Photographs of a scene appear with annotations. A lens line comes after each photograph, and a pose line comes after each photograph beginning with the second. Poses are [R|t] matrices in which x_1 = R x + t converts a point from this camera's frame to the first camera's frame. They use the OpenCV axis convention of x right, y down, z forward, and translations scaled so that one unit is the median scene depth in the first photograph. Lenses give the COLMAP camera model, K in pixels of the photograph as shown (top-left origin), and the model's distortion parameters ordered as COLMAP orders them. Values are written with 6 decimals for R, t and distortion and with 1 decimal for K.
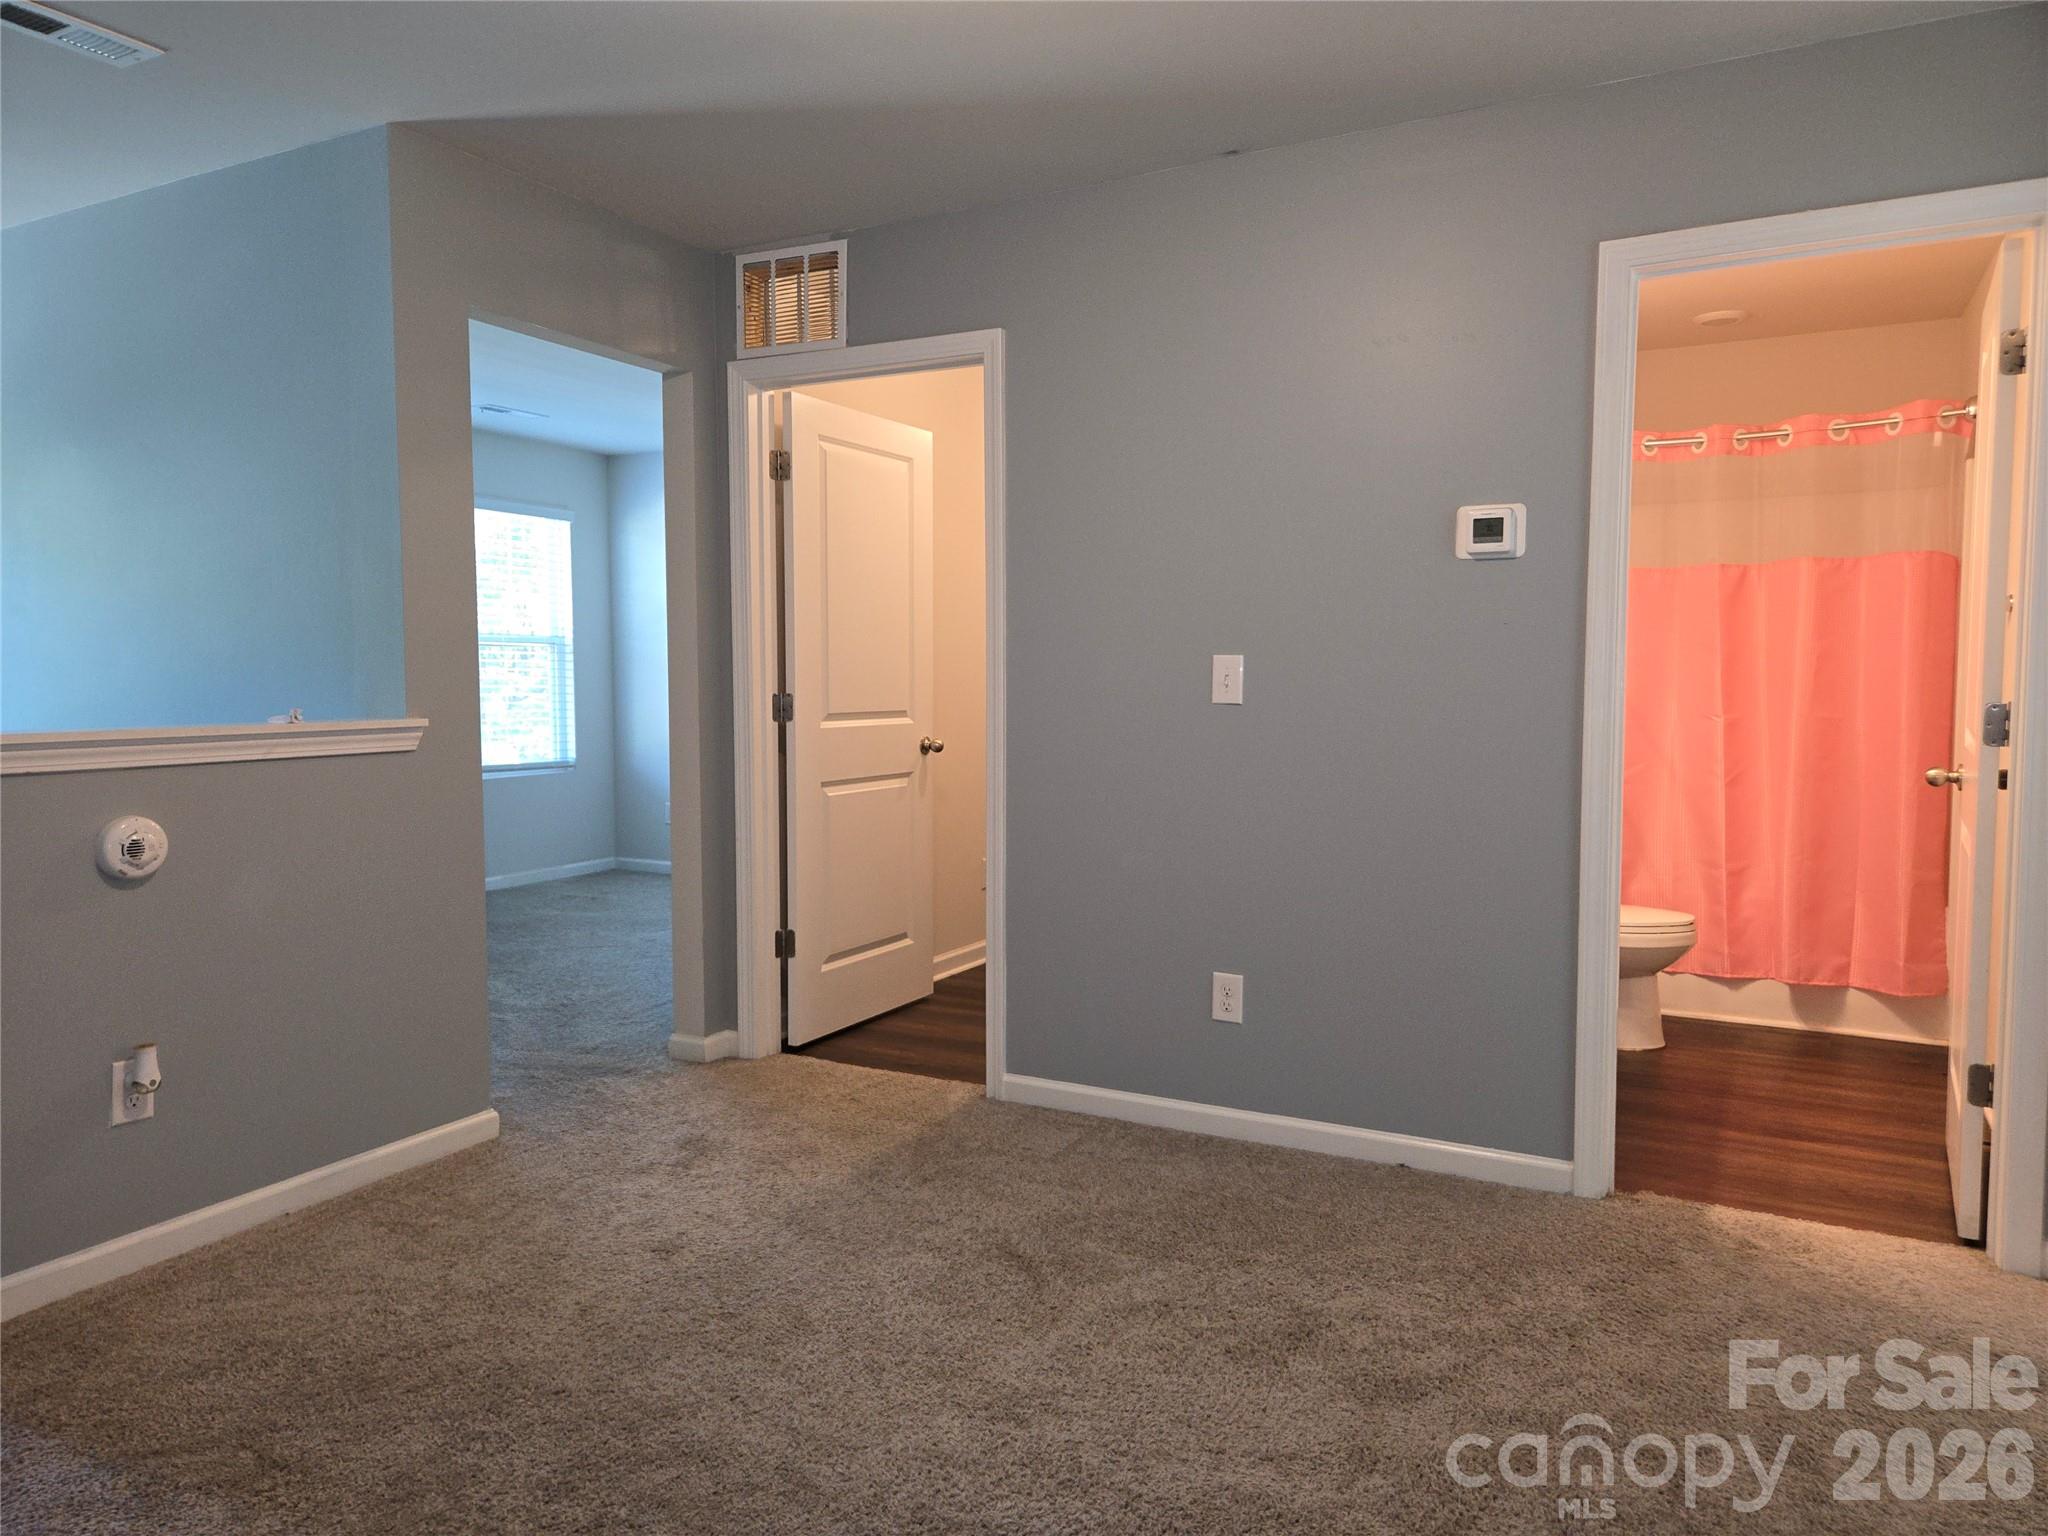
lens RADIAL K [[1372.4, 0, 1028.4], [0, 1372.4, 754.5], [0, 0, 1]] dist [0.062164, -0.052623]
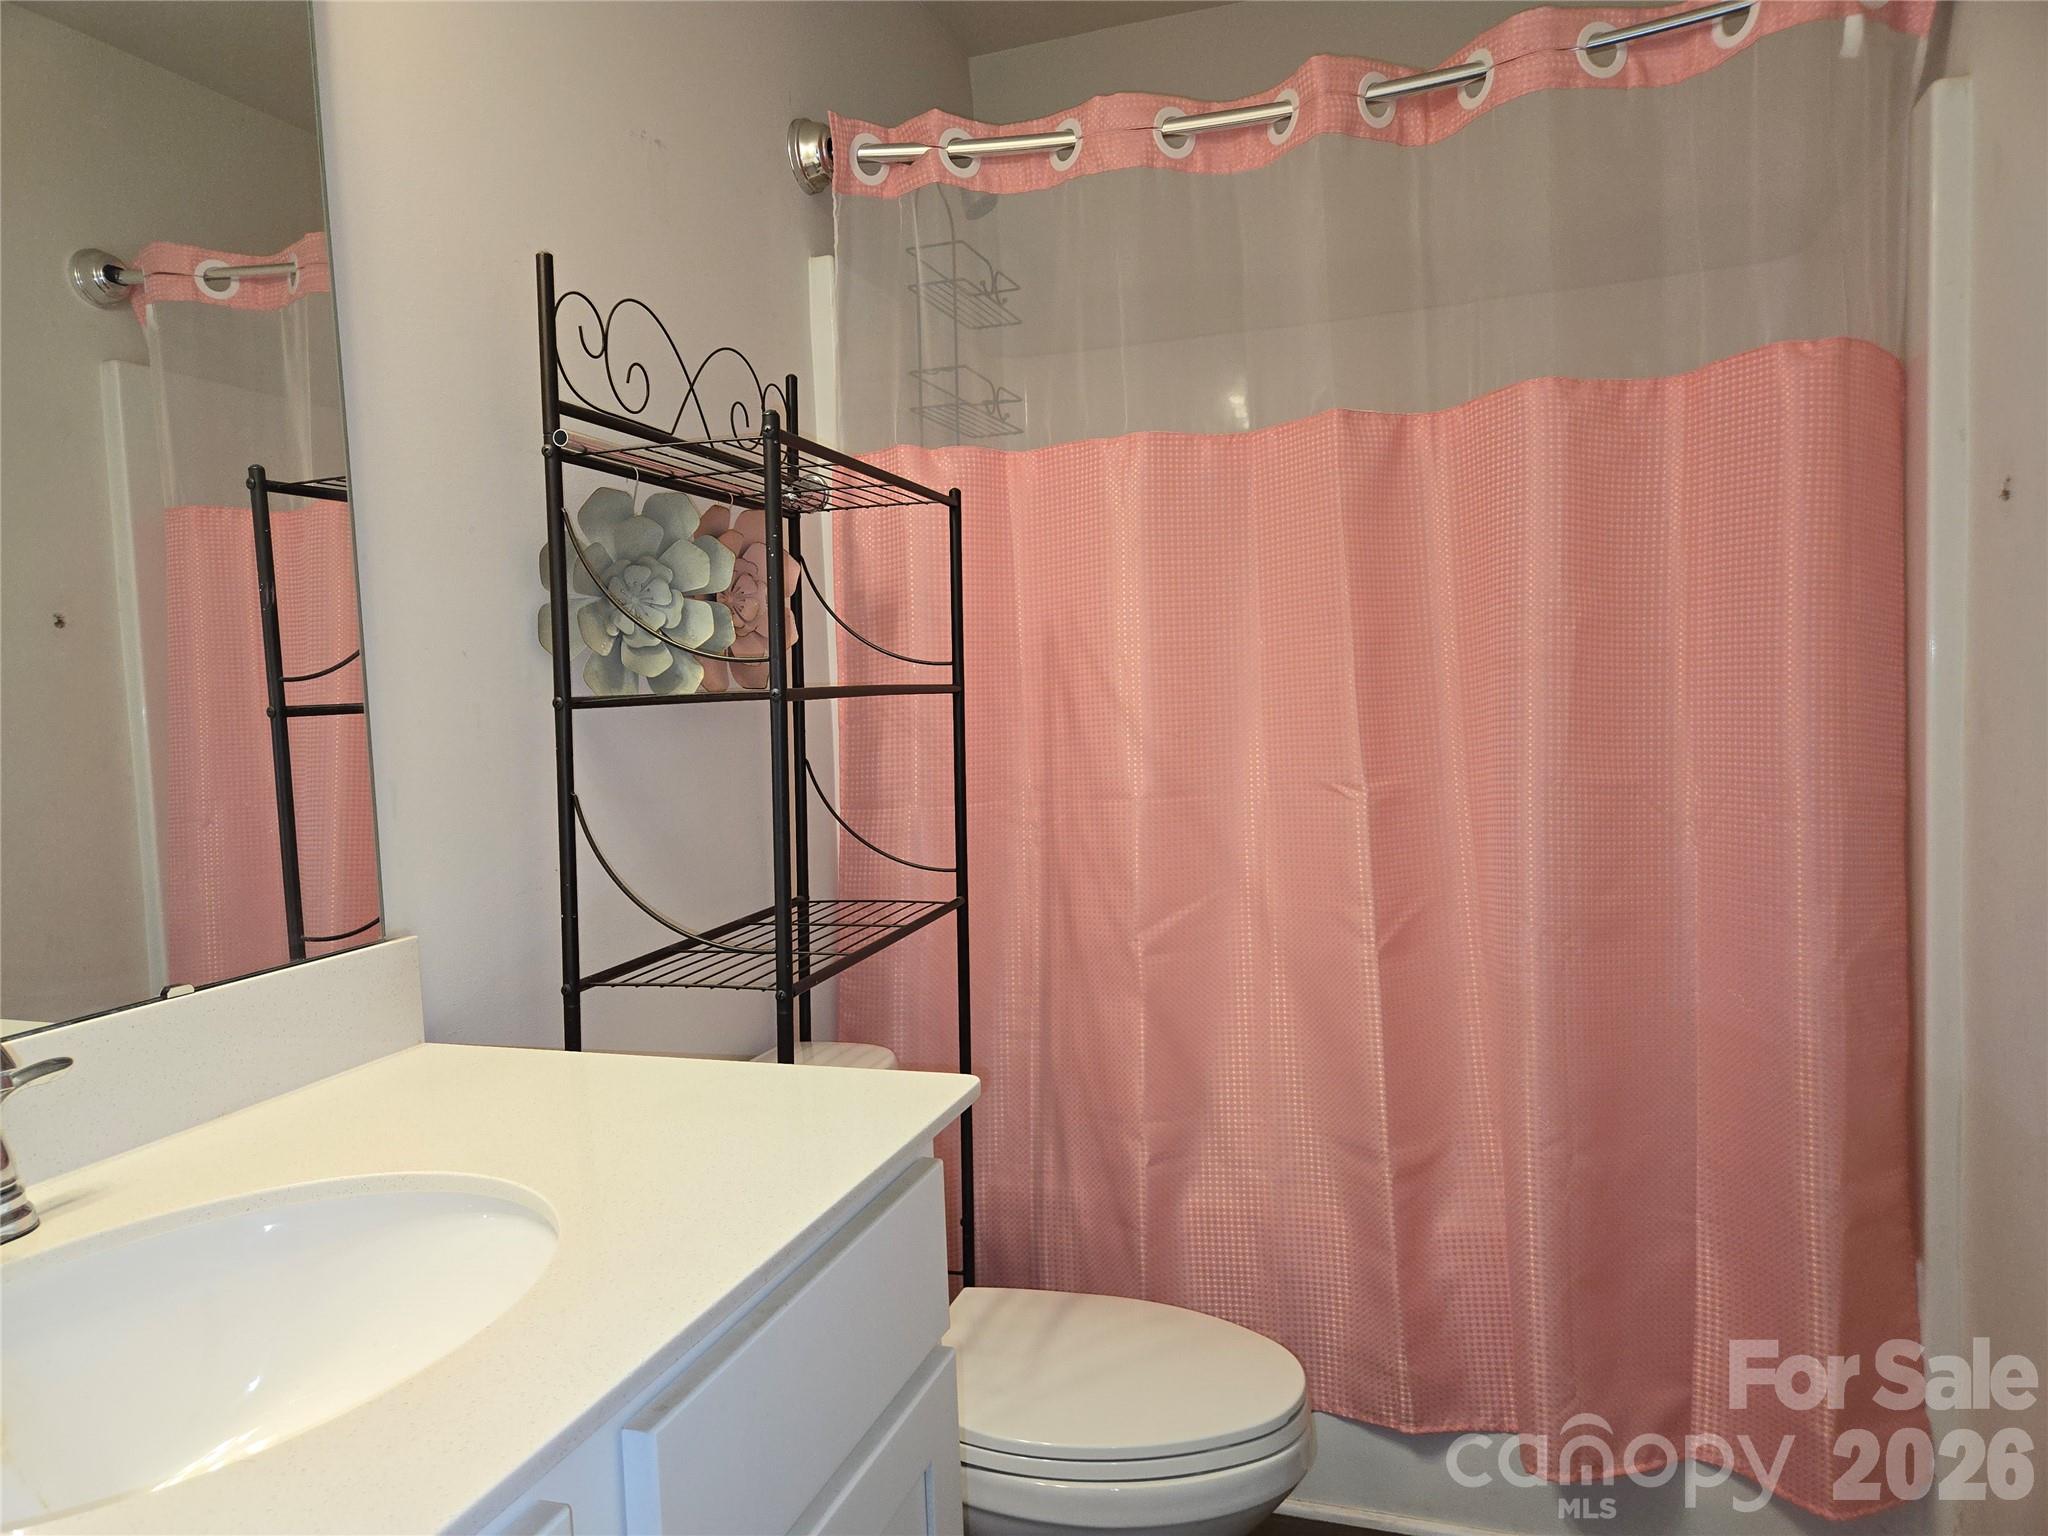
lens RADIAL K [[1372.4, 0, 1019.7], [0, 1372.4, 773.3], [0, 0, 1]] dist [0.062164, -0.052623]
pose [[0.982604, -0.048344, 0.179309, 0.329644], [0.048436, 0.998819, 0.003867, -0.037645], [-0.179284, 0.004885, 0.983785, 0.624367]]
